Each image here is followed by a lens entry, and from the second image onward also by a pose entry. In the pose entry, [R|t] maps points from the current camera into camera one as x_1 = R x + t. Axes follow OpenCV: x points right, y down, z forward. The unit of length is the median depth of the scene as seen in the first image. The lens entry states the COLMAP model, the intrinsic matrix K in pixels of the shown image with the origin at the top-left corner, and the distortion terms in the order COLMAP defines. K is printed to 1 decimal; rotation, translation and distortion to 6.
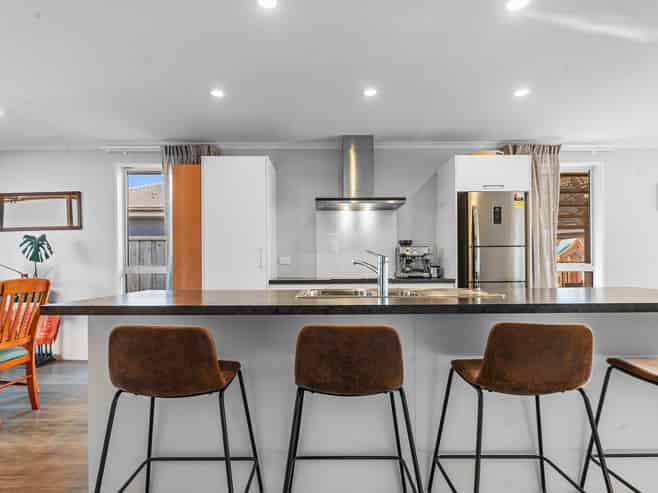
lens RADIAL K [[380.1, 0, 326.6], [0, 380.1, 262.8], [0, 0, 1]] dist [0.000579, -0.001640]
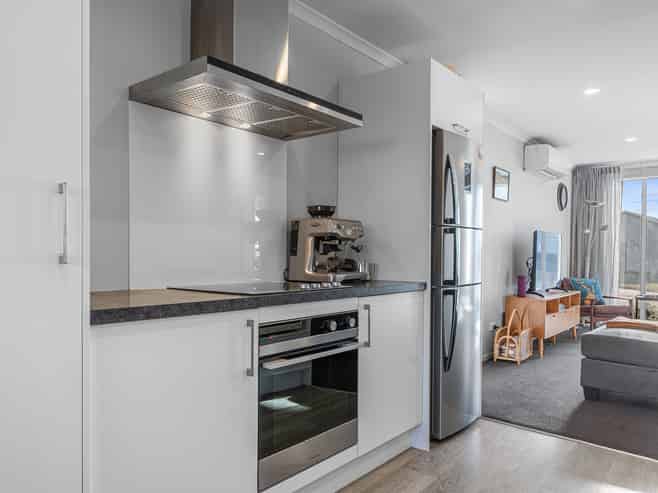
lens RADIAL K [[477.9, 0, 329.0], [0, 477.9, 262.6], [0, 0, 1]] dist [0.003703, 0.000655]
pose [[0.647553, -0.000635, 0.762020, -0.265948], [-0.011398, 0.999880, 0.010520, 0.007734], [-0.761935, -0.015498, 0.647468, 0.615579]]
